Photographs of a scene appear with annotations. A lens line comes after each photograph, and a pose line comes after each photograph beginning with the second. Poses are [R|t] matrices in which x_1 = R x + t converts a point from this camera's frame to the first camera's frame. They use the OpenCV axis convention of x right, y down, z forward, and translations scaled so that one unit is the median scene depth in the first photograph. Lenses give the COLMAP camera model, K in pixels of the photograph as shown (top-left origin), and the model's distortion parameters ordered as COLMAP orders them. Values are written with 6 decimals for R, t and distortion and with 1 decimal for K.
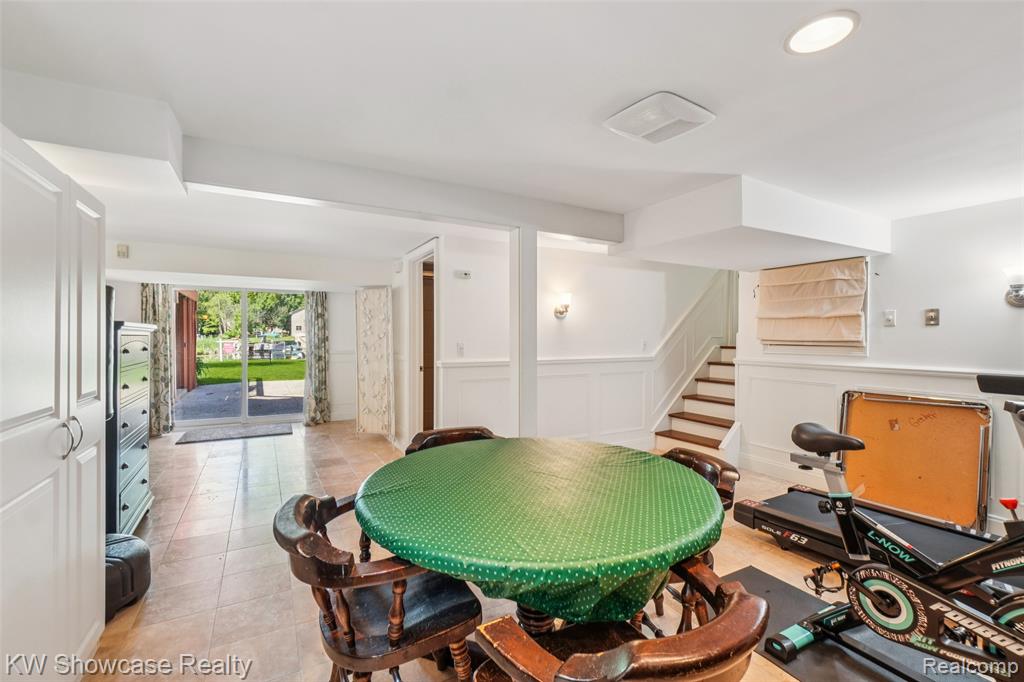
lens RADIAL K [[402.8, 0, 512.0], [0, 402.8, 341.0], [0, 0, 1]] dist [0.000631, 0.000089]
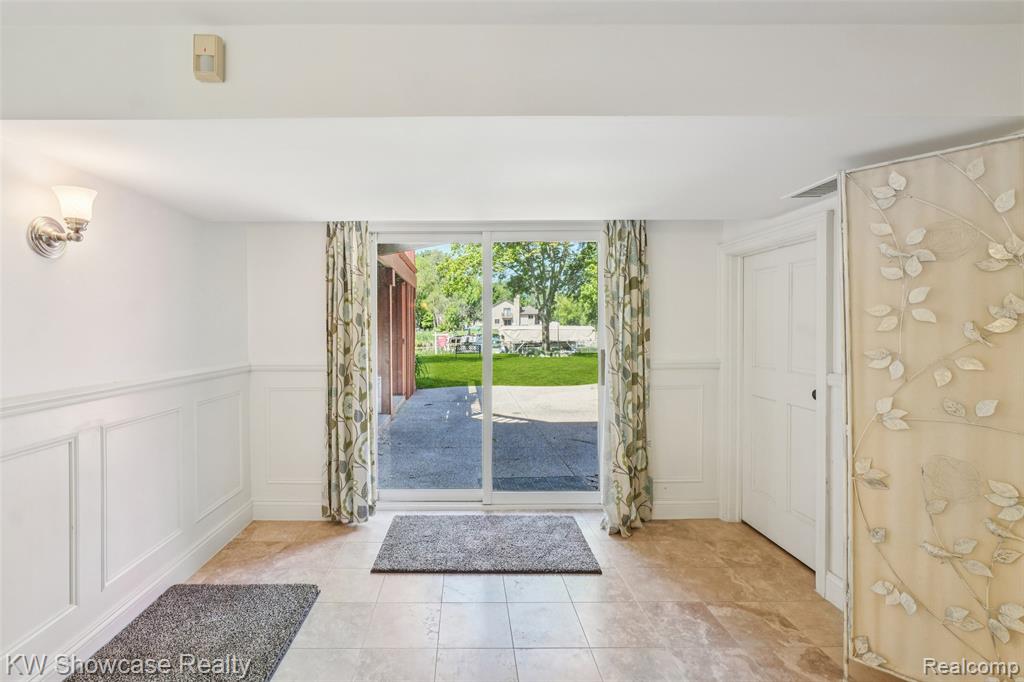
lens RADIAL K [[441.0, 0, 514.6], [0, 441.0, 332.1], [0, 0, 1]] dist [-0.001406, -0.000287]
pose [[0.901896, -0.002417, -0.431947, -0.380810], [0.000748, 0.999992, -0.004032, -0.007254], [0.431953, 0.003313, 0.901890, 0.497464]]
